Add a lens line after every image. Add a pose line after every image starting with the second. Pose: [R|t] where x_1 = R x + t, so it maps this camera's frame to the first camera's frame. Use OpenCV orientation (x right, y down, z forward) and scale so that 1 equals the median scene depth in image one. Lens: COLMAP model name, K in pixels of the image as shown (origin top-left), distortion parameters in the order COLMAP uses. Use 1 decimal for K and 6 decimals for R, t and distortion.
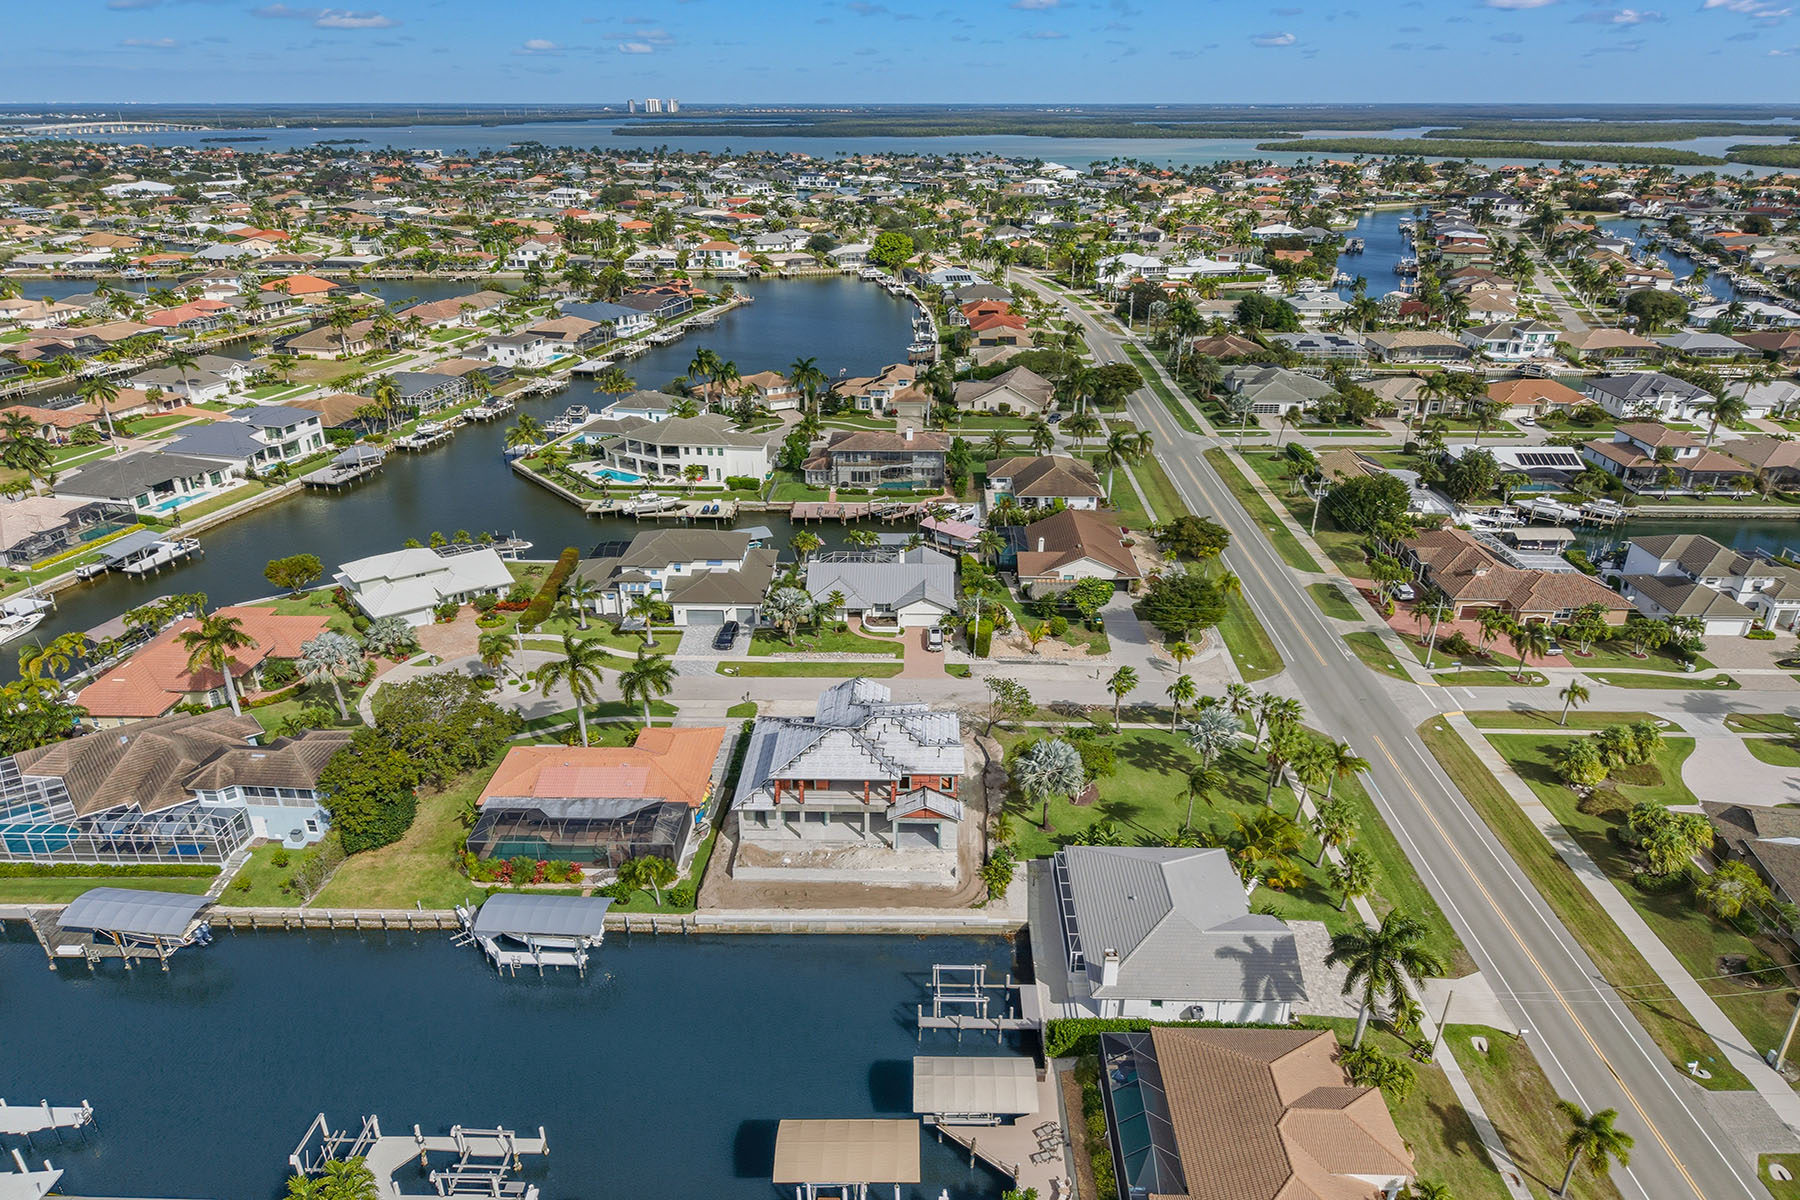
lens RADIAL K [[1224.2, 0, 897.5], [0, 1224.2, 642.2], [0, 0, 1]] dist [0.014749, -0.010618]
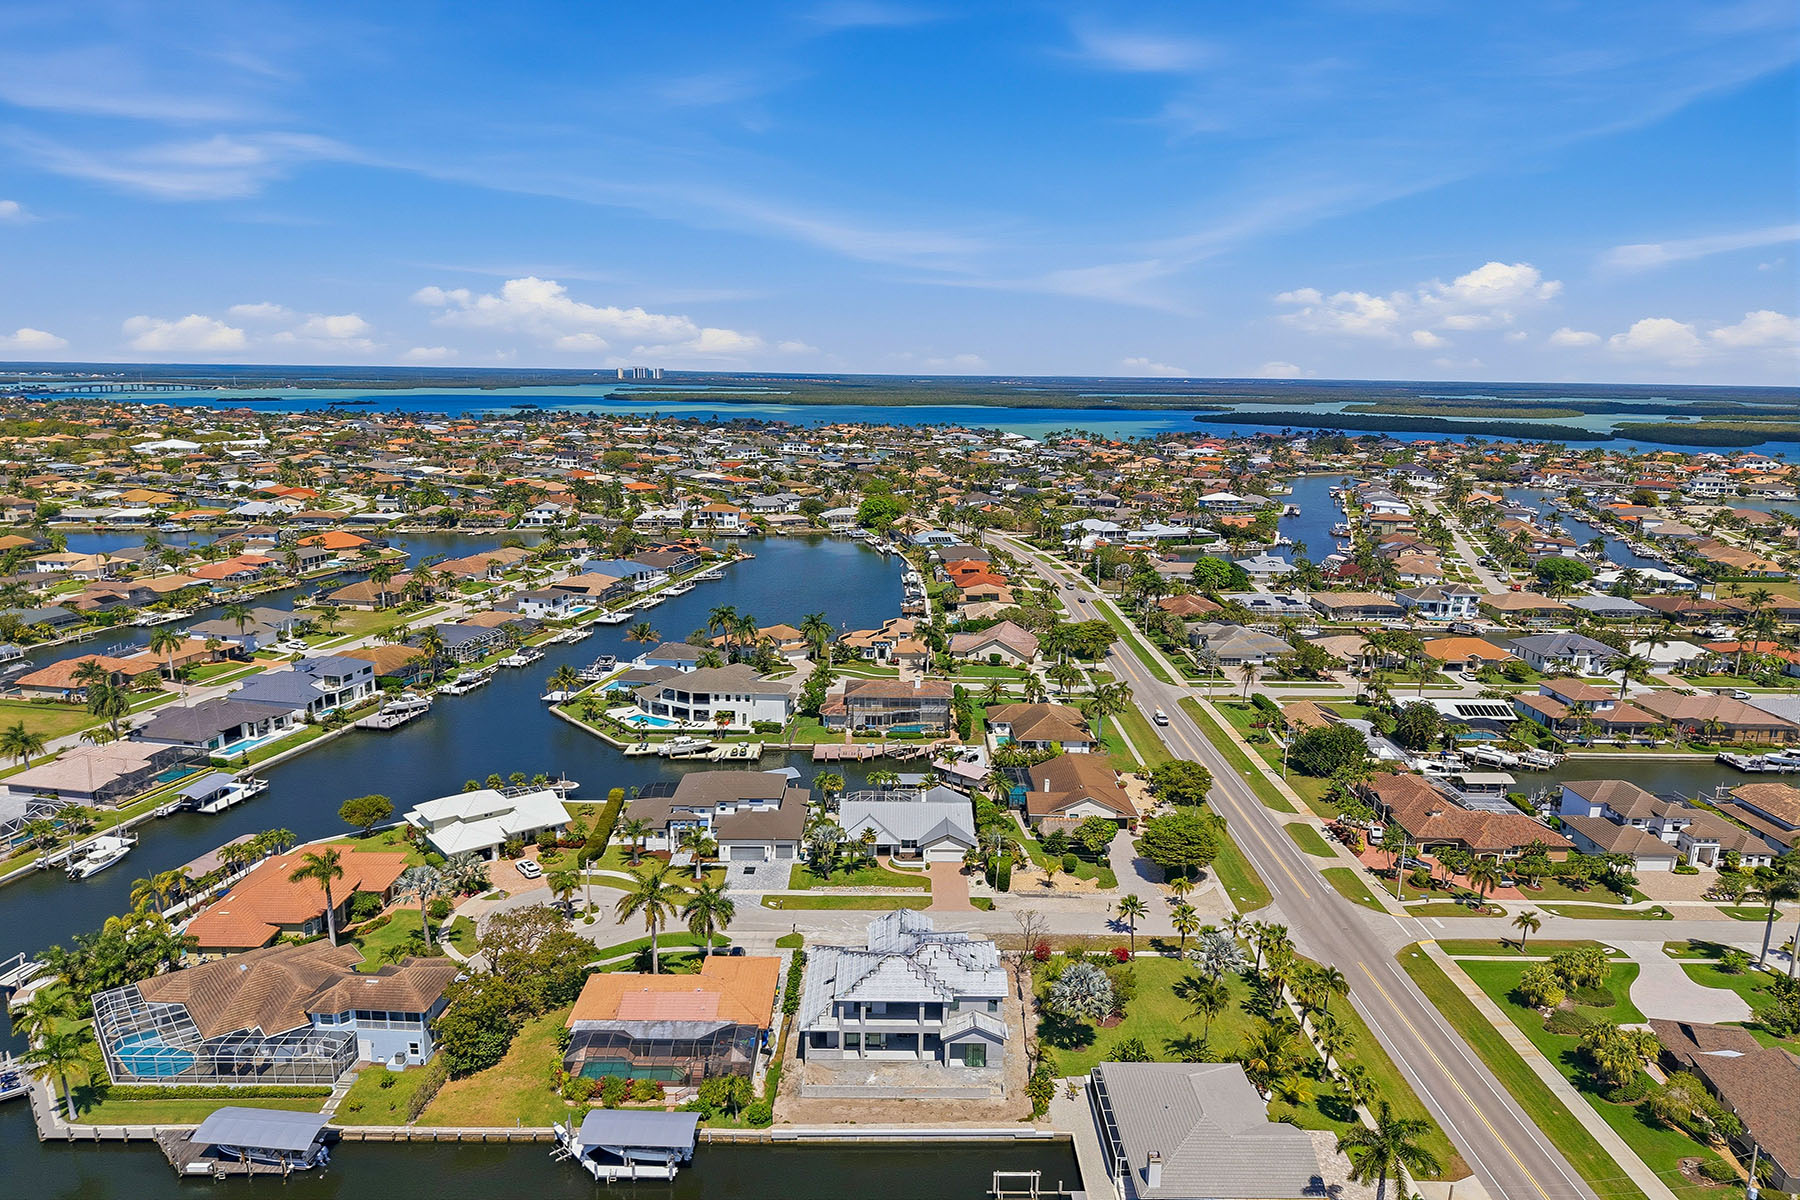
lens RADIAL K [[1206.0, 0, 906.3], [0, 1206.0, 563.6], [0, 0, 1]] dist [0.032833, -0.036612]
pose [[0.999316, 0.008442, 0.036007, -0.042610], [0.001031, 0.966856, -0.255322, 0.004214], [-0.036969, 0.255184, 0.966185, -0.092751]]
